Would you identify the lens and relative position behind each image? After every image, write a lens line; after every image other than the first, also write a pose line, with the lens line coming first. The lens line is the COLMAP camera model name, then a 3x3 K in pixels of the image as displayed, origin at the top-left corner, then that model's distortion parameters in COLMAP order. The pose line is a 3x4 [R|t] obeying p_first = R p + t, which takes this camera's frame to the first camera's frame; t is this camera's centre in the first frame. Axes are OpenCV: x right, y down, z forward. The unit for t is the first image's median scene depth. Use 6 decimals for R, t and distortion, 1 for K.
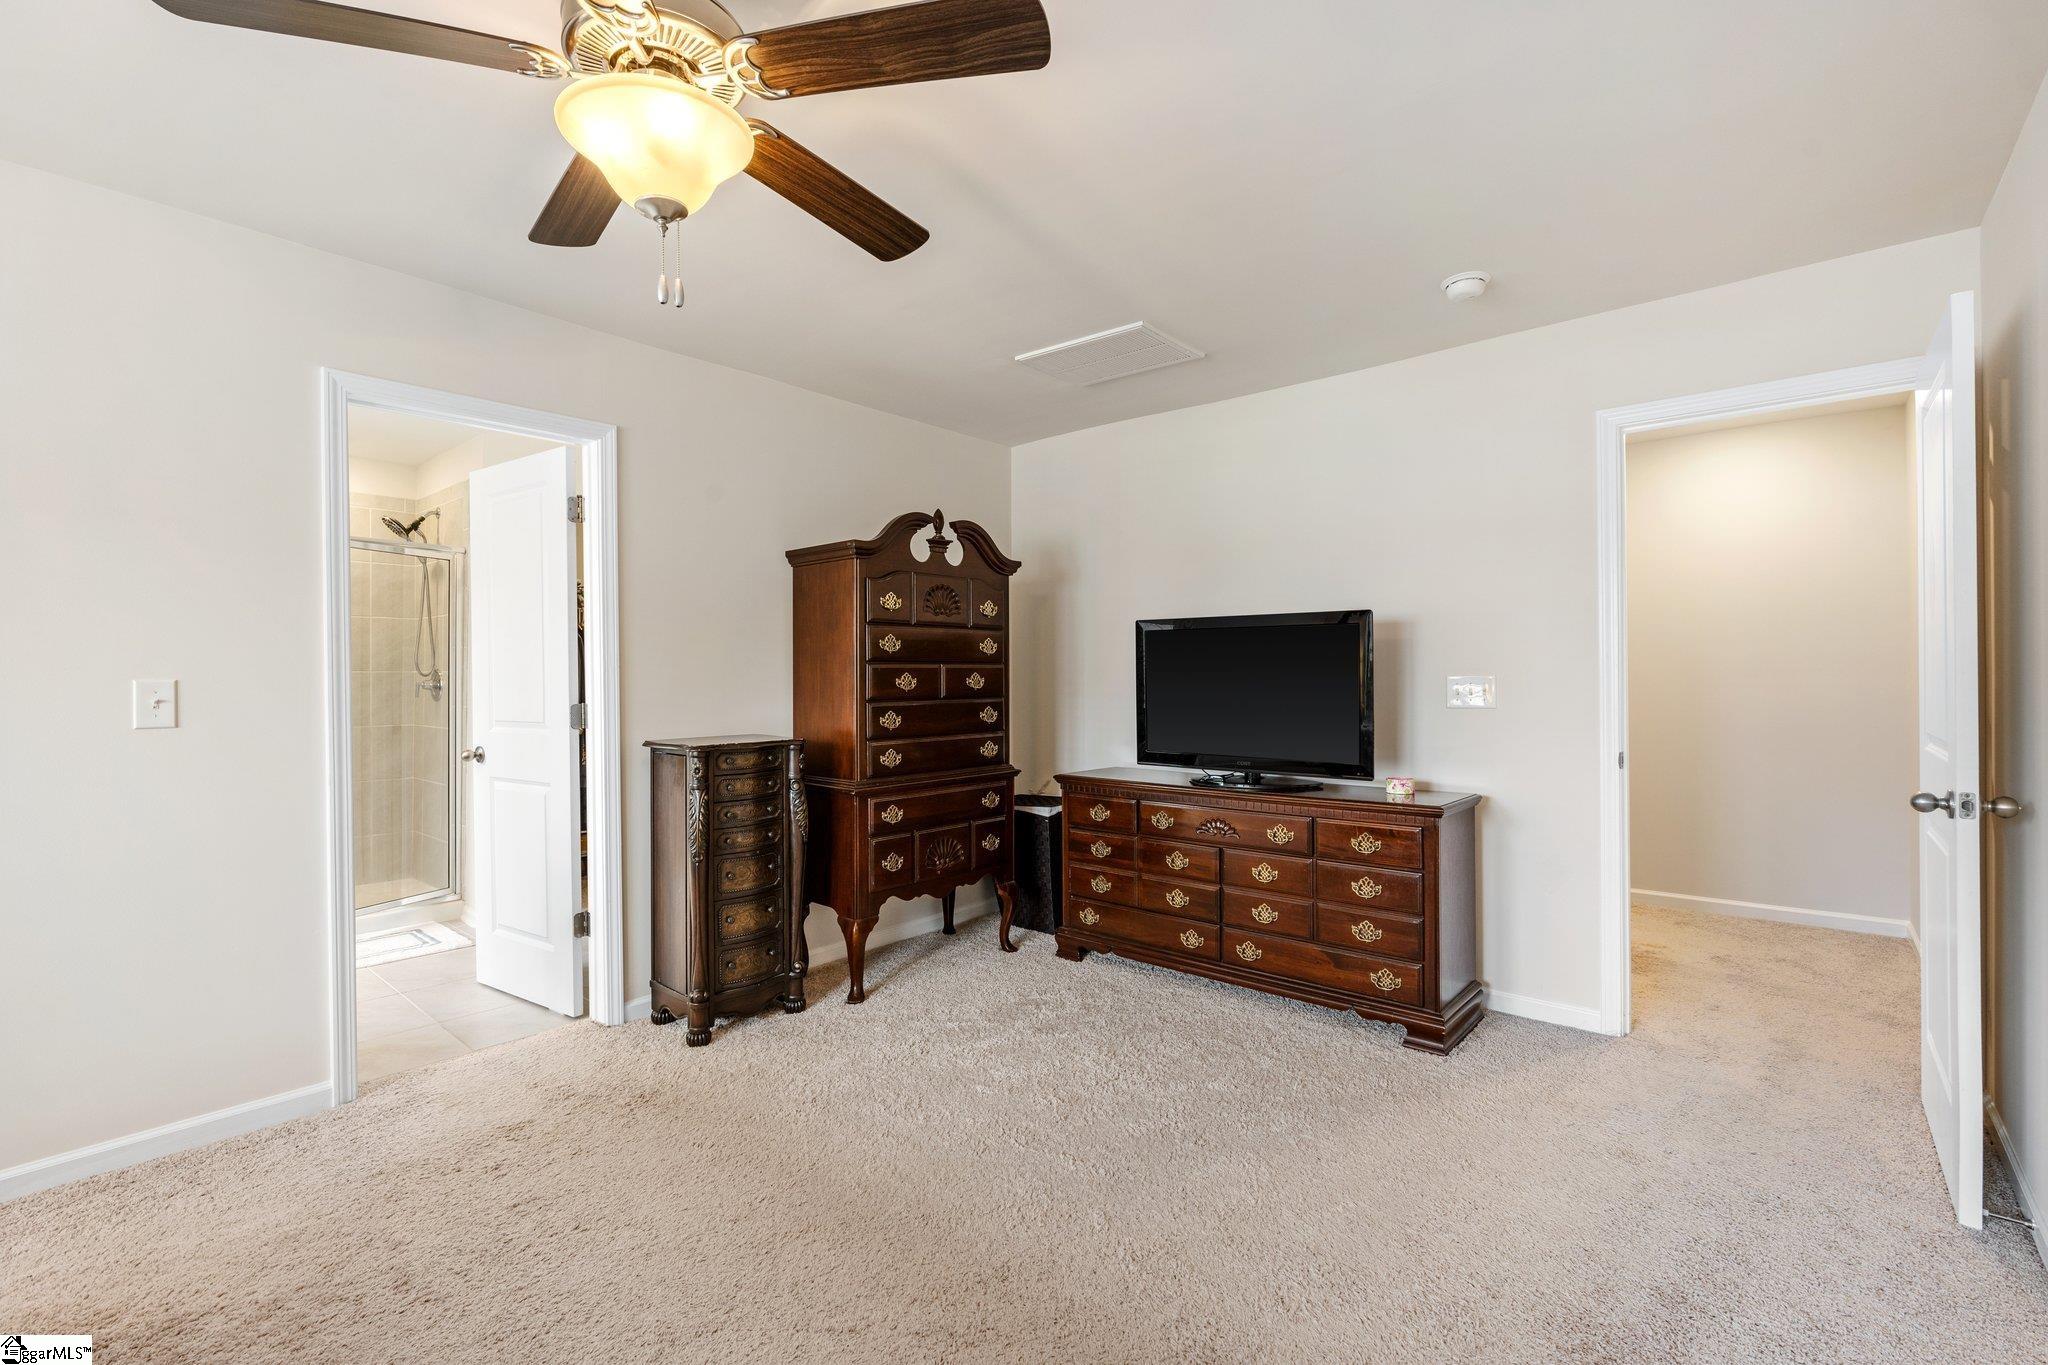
lens RADIAL K [[888.8, 0, 1023.1], [0, 888.8, 673.0], [0, 0, 1]] dist [-0.006321, -0.000030]
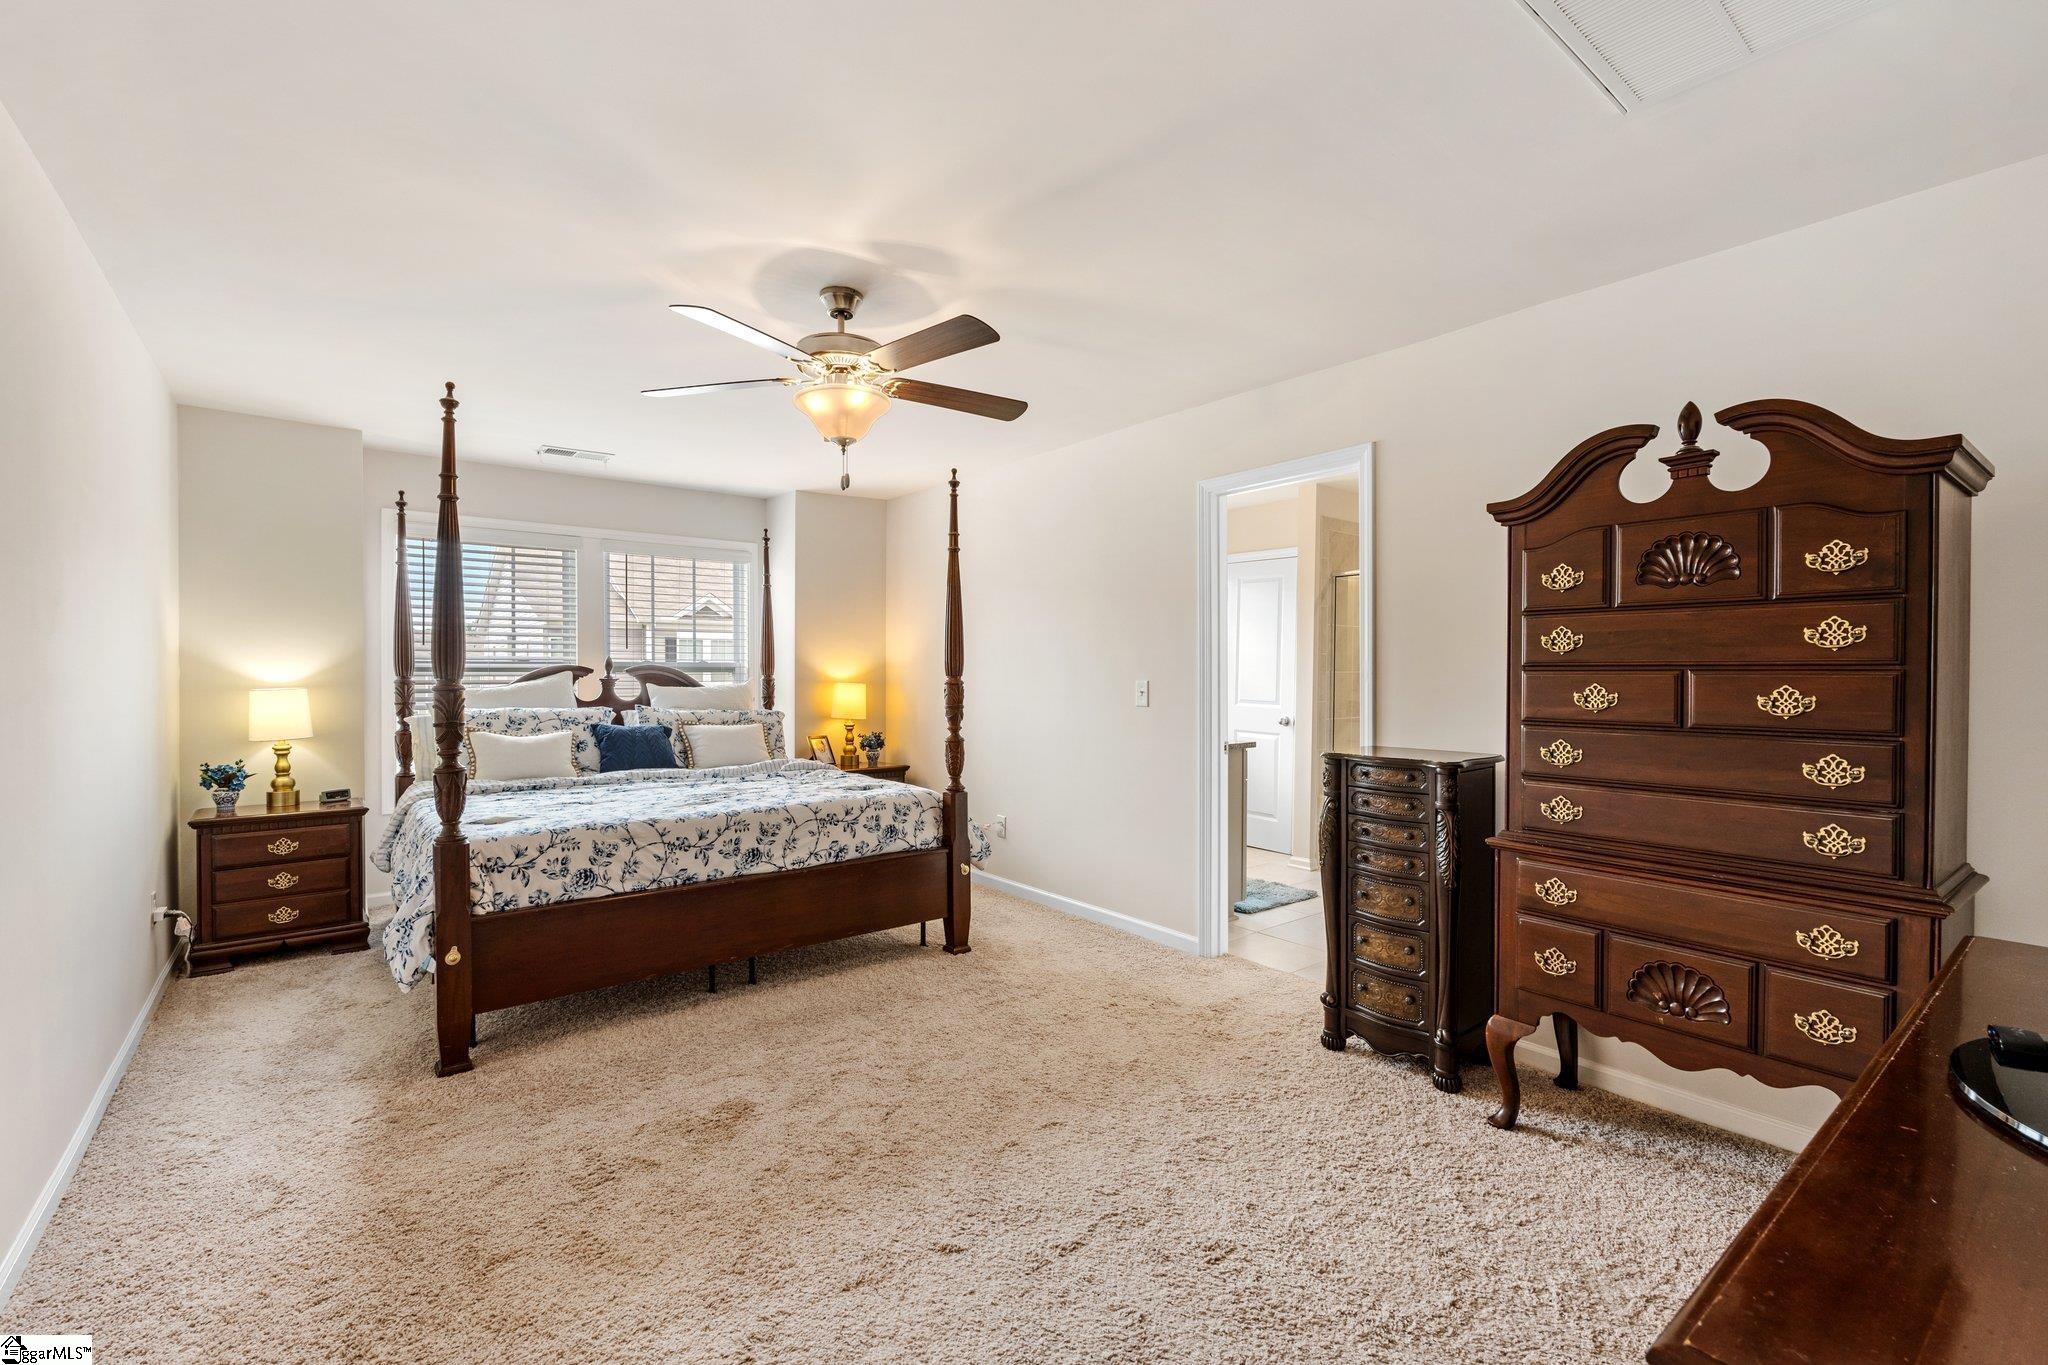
lens RADIAL K [[888.8, 0, 1026.1], [0, 888.8, 685.1], [0, 0, 1]] dist [-0.006321, -0.000030]
pose [[-0.189188, 0.019136, -0.981754, 0.597591], [0.000737, 0.999813, 0.019346, -0.012741], [0.981941, 0.002937, -0.189166, 0.740132]]
